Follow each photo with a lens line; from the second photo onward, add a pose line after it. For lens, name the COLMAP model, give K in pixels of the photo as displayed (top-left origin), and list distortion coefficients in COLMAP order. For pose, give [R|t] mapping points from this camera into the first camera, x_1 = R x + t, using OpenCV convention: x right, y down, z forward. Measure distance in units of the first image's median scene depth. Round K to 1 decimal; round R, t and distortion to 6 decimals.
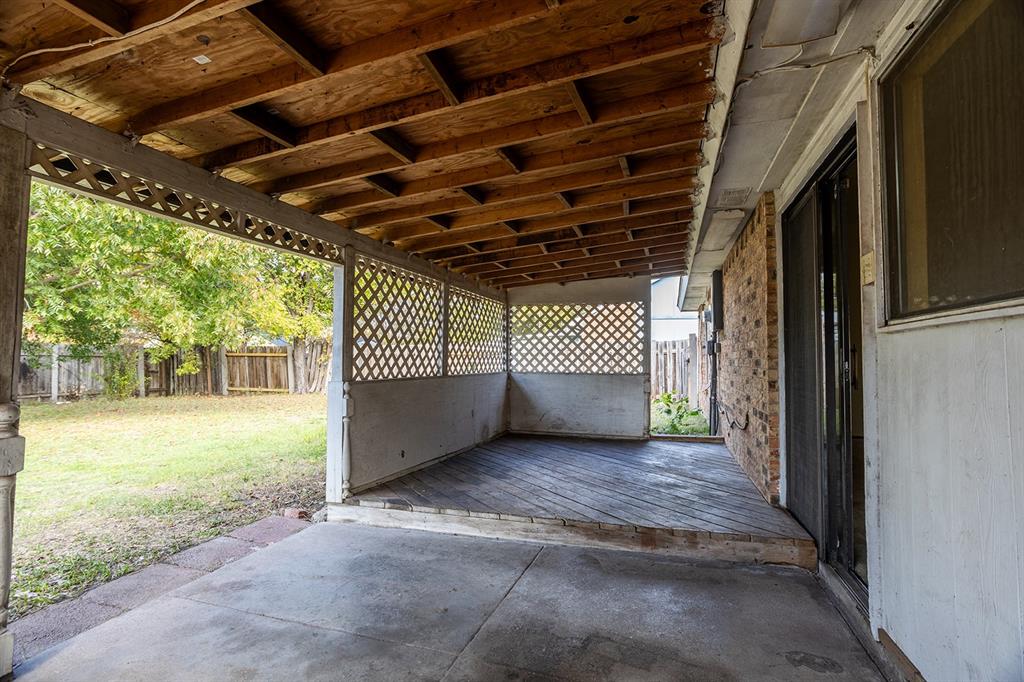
lens RADIAL K [[508.6, 0, 512.5], [0, 508.6, 342.3], [0, 0, 1]] dist [-0.008967, 0.006188]
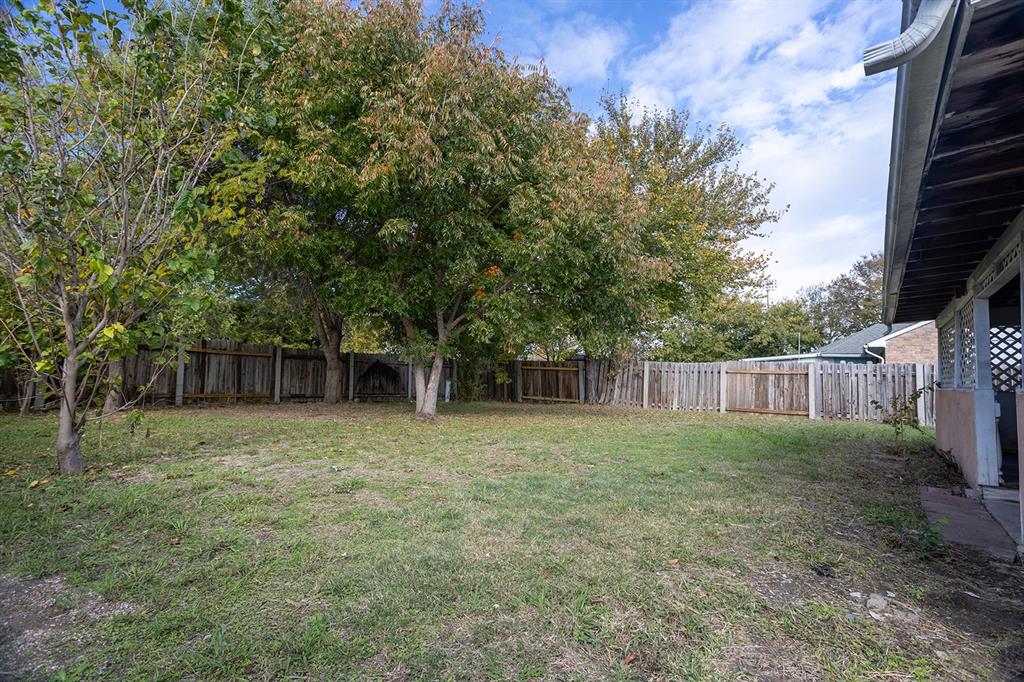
lens RADIAL K [[508.6, 0, 513.9], [0, 508.6, 342.9], [0, 0, 1]] dist [-0.008967, 0.006188]
pose [[0.950732, 0.012177, -0.309776, -0.232685], [-0.023167, 0.999225, -0.031821, 0.005471], [0.309148, 0.037430, 0.950277, -0.124612]]
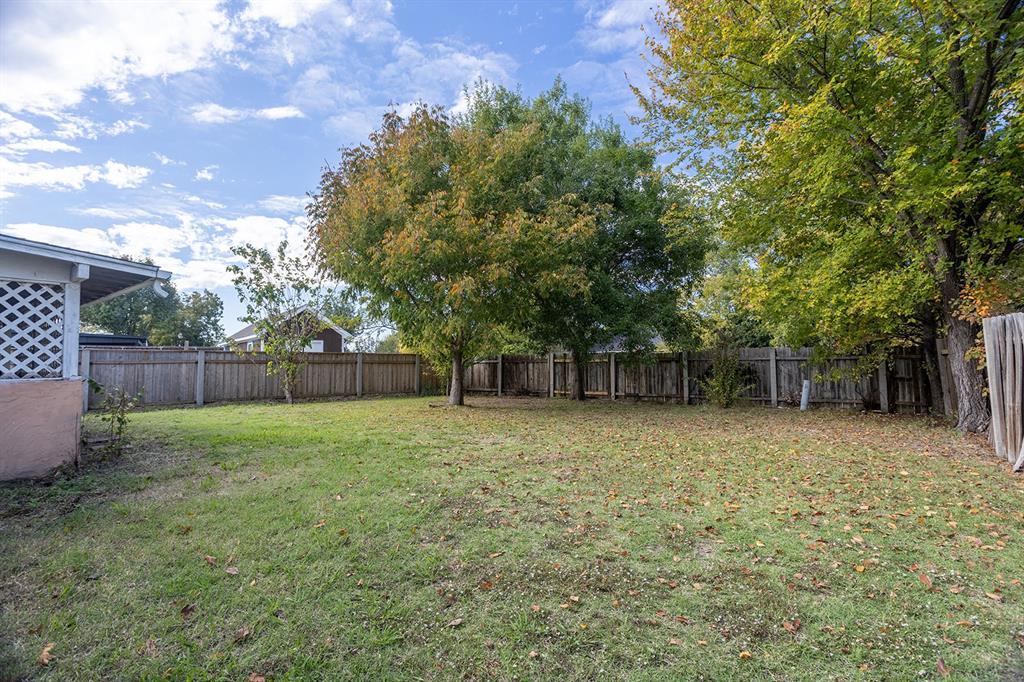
lens RADIAL K [[508.6, 0, 513.1], [0, 508.6, 341.1], [0, 0, 1]] dist [-0.008967, 0.006188]
pose [[-0.352583, -0.054705, -0.934180, 0.184838], [0.037351, 0.996672, -0.072462, 0.039132], [0.935035, -0.060441, -0.349366, 0.807020]]
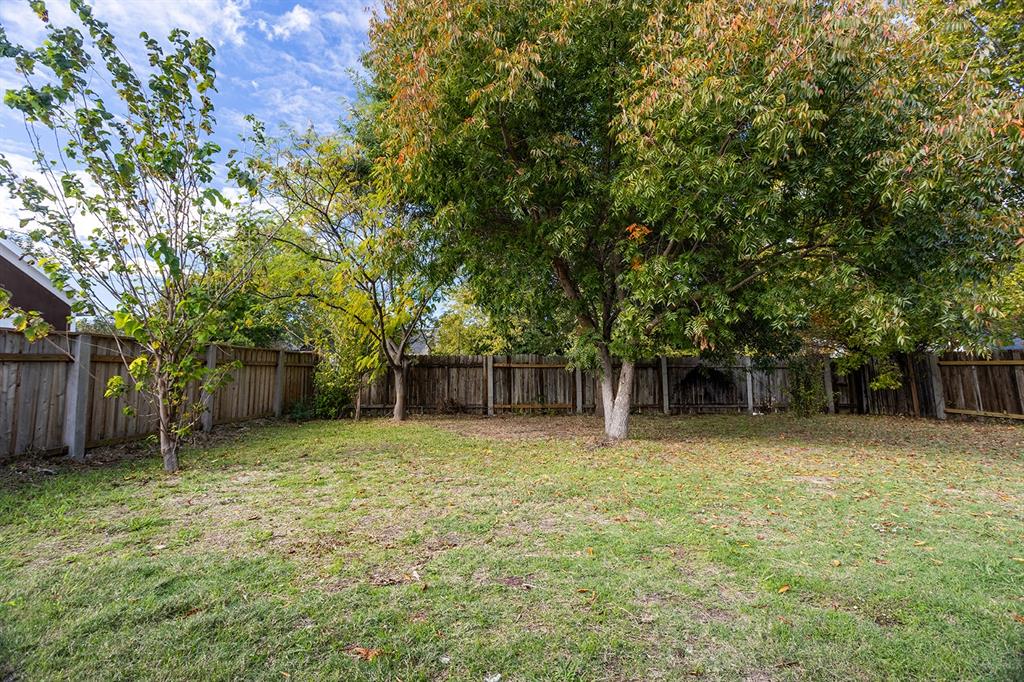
lens RADIAL K [[508.6, 0, 503.2], [0, 508.6, 336.0], [0, 0, 1]] dist [-0.008967, 0.006188]
pose [[0.360705, -0.070281, -0.930028, -0.116952], [0.038108, 0.997435, -0.060595, 0.005719], [0.931901, -0.013584, 0.362458, 0.163396]]
